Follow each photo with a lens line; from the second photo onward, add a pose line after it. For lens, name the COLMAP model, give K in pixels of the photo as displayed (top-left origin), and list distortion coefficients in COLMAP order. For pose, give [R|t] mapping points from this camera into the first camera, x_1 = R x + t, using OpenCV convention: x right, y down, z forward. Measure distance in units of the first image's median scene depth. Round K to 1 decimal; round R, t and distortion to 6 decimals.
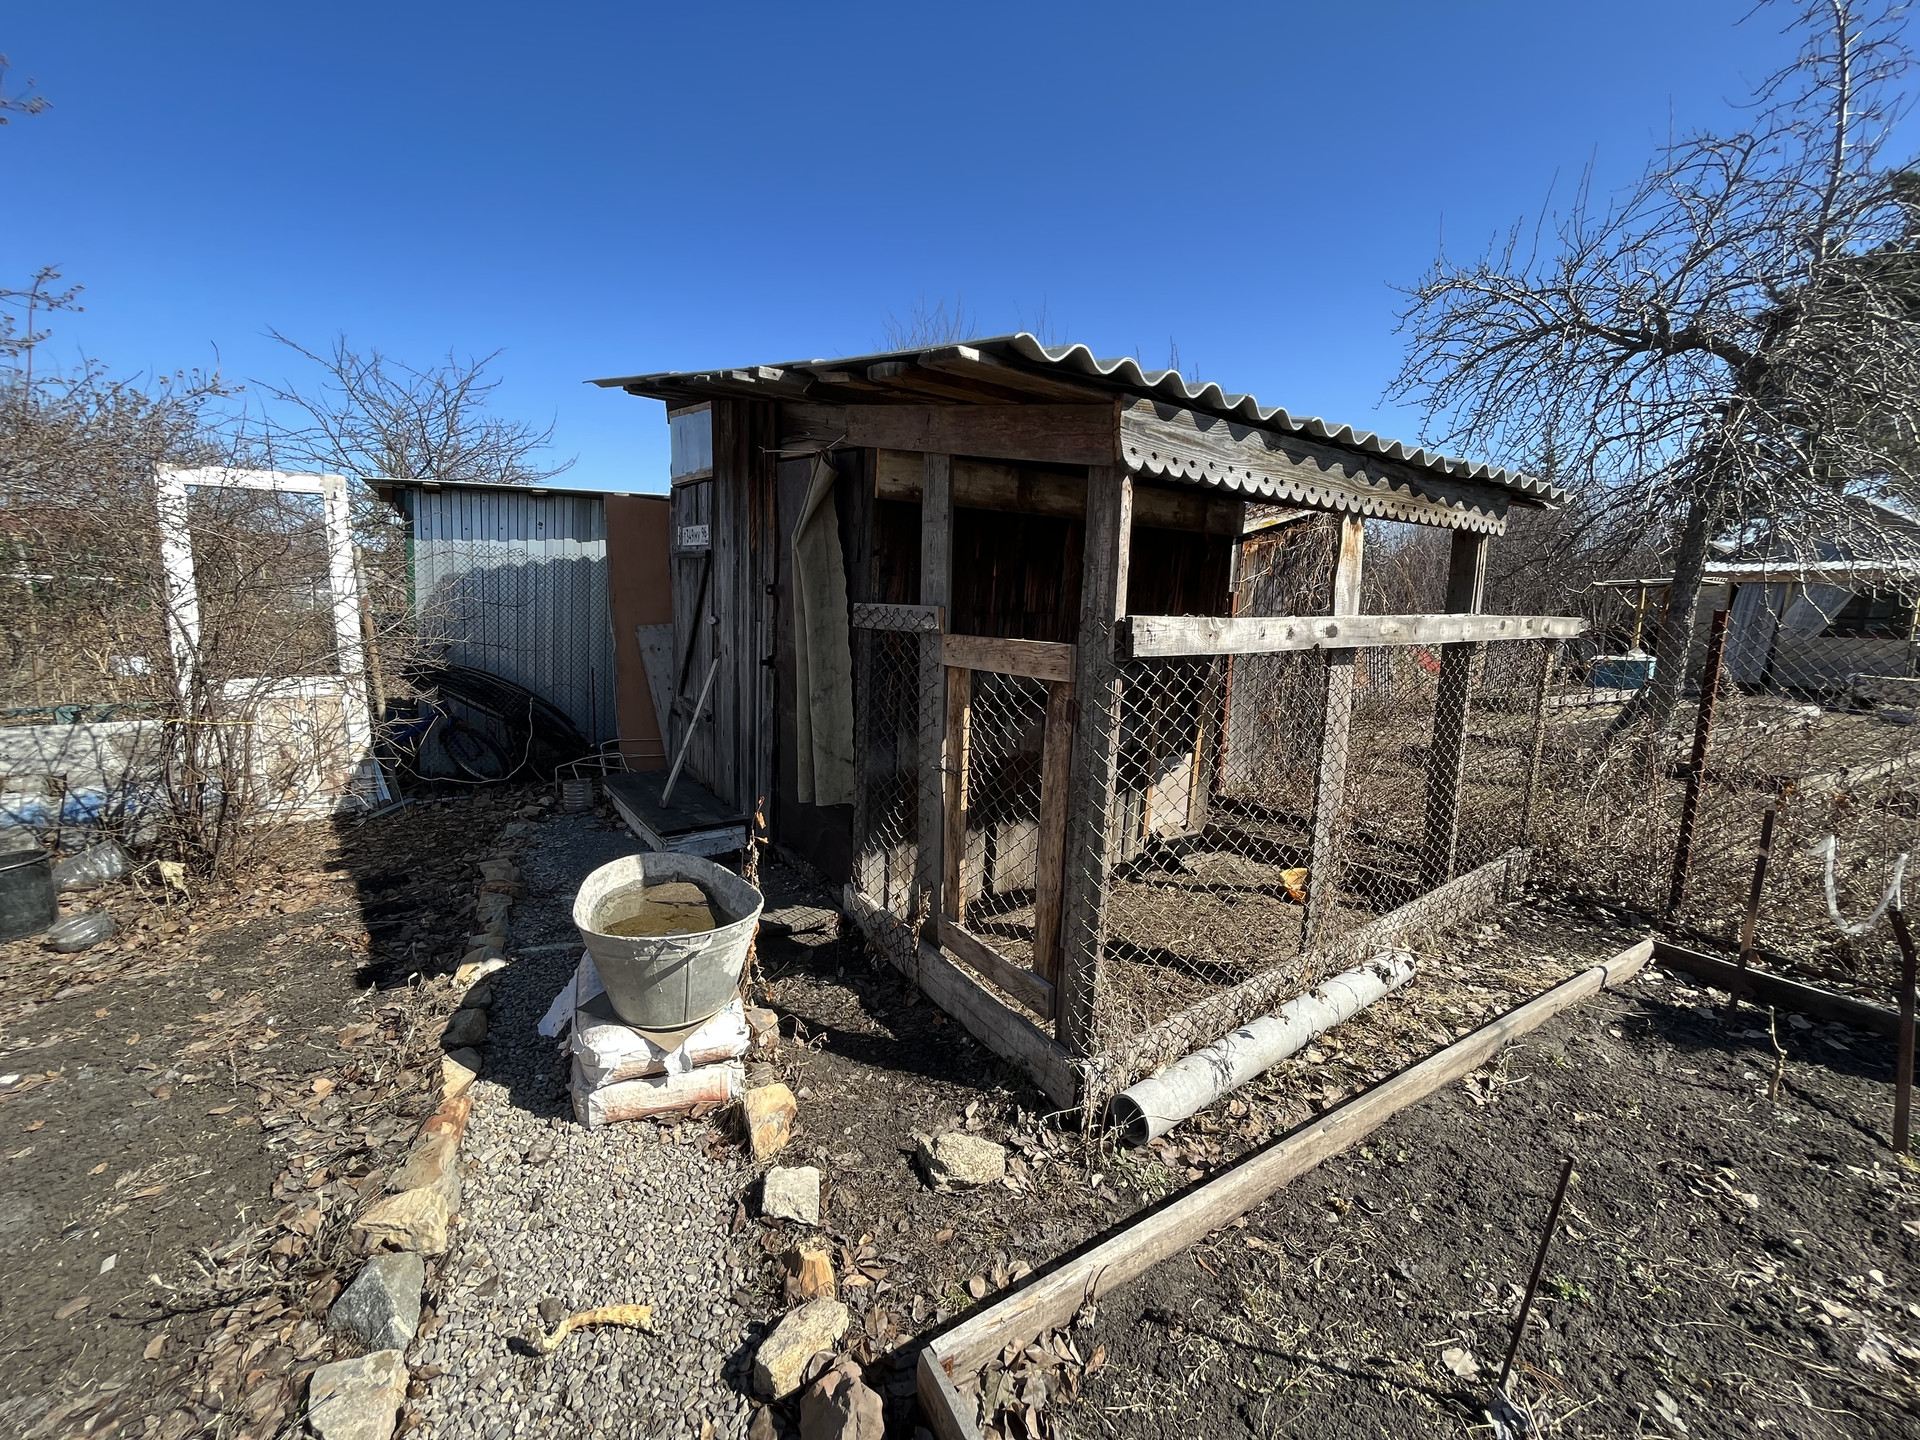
lens RADIAL K [[771.8, 0, 956.7], [0, 771.8, 719.5], [0, 0, 1]] dist [-0.004493, 0.000317]
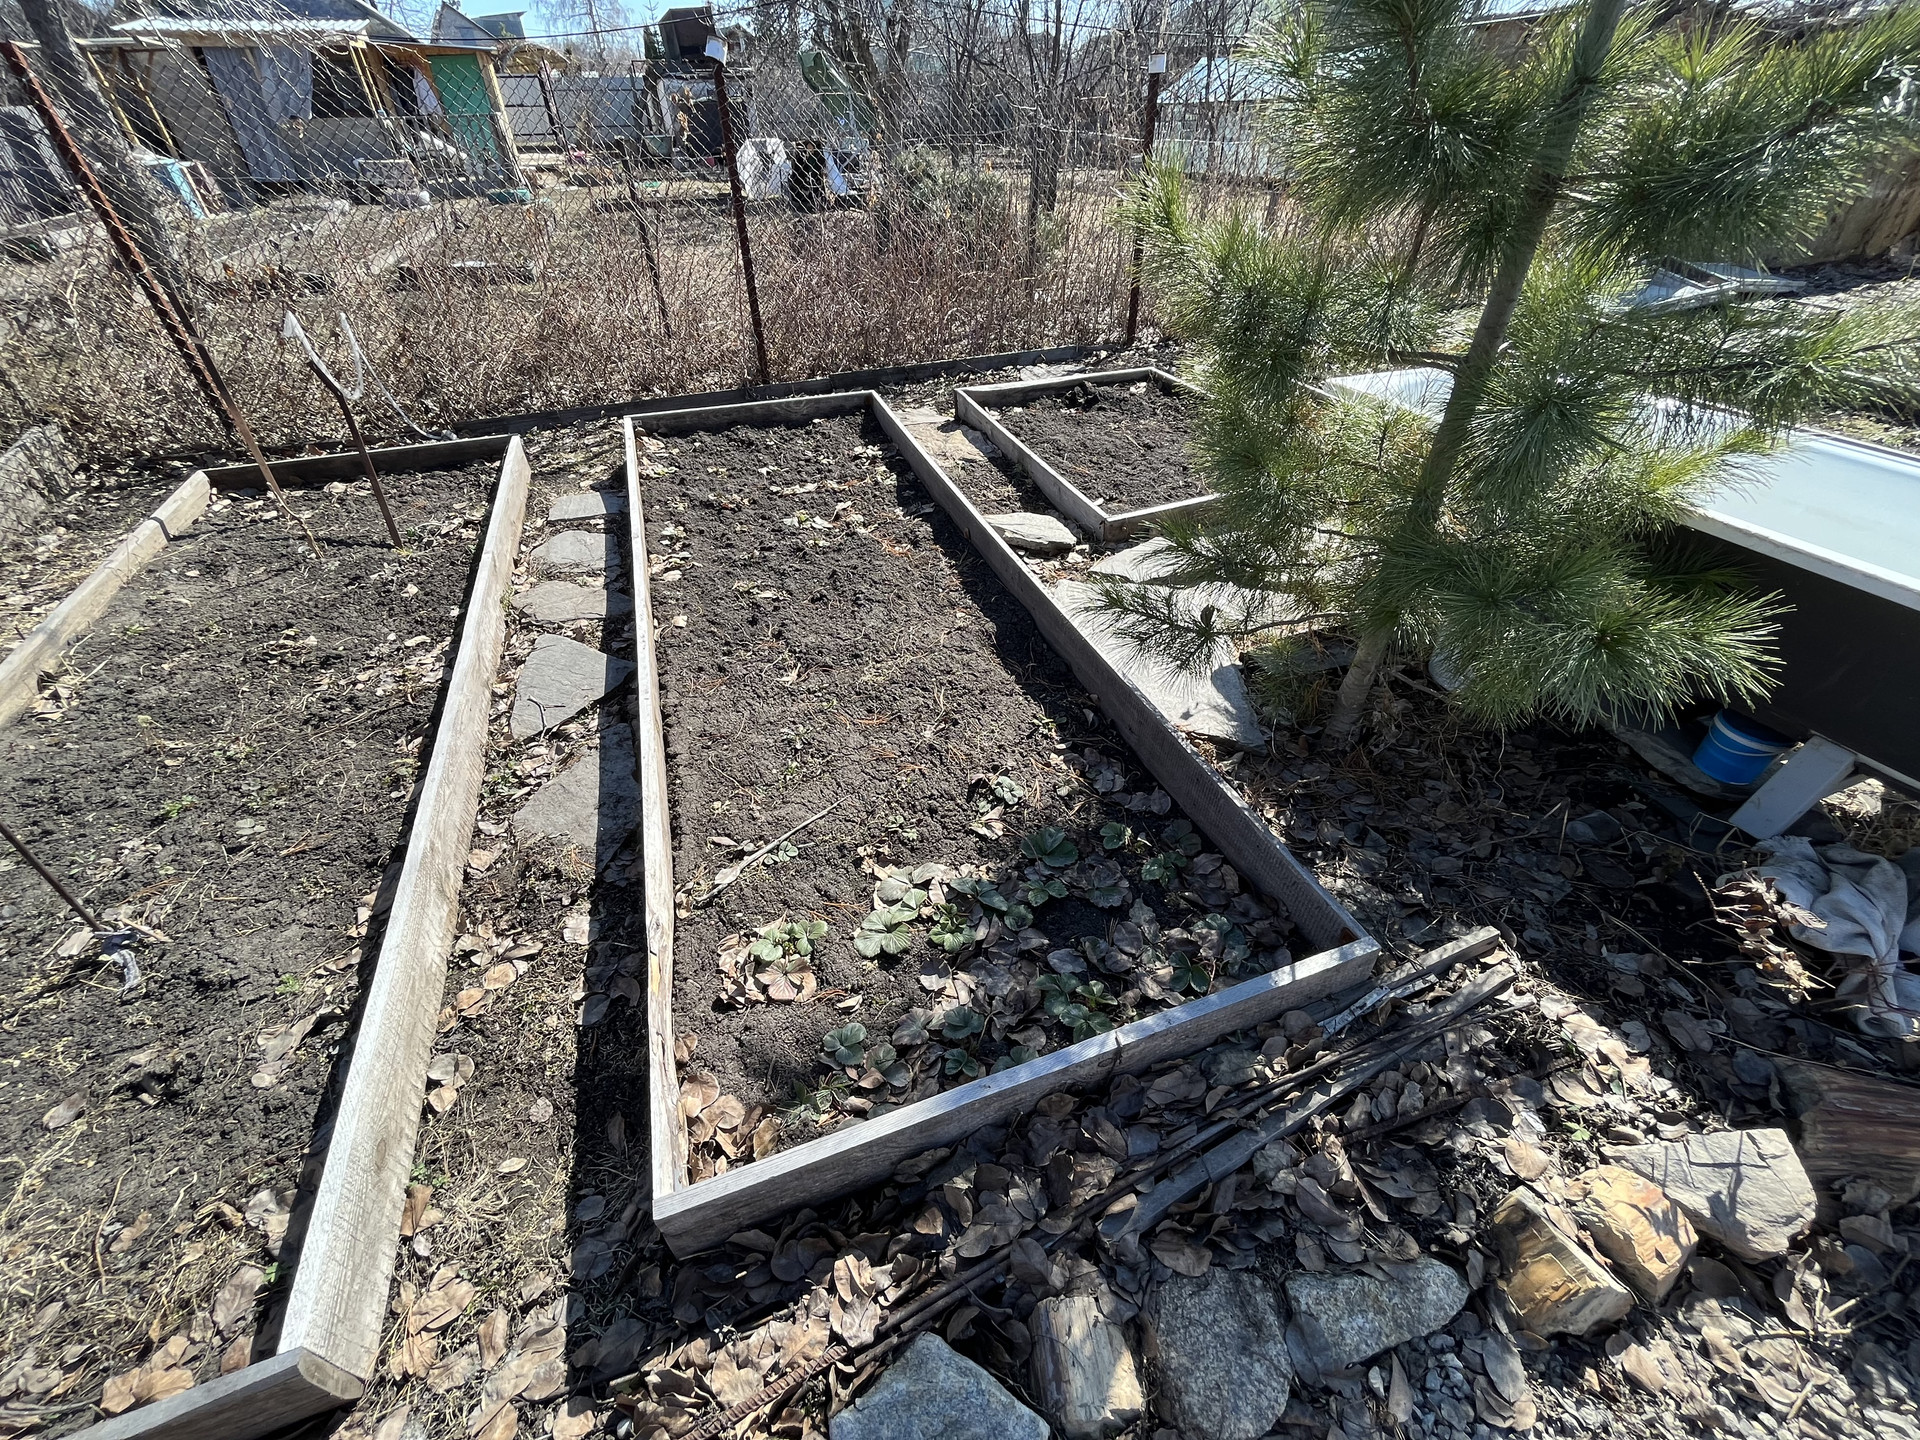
lens RADIAL K [[771.8, 0, 956.7], [0, 771.8, 719.5], [0, 0, 1]] dist [-0.004493, 0.000317]
pose [[0.178817, -0.632268, 0.753832, 0.143166], [0.160833, 0.774659, 0.611585, 0.091645], [-0.970648, 0.011879, 0.240212, -0.172462]]
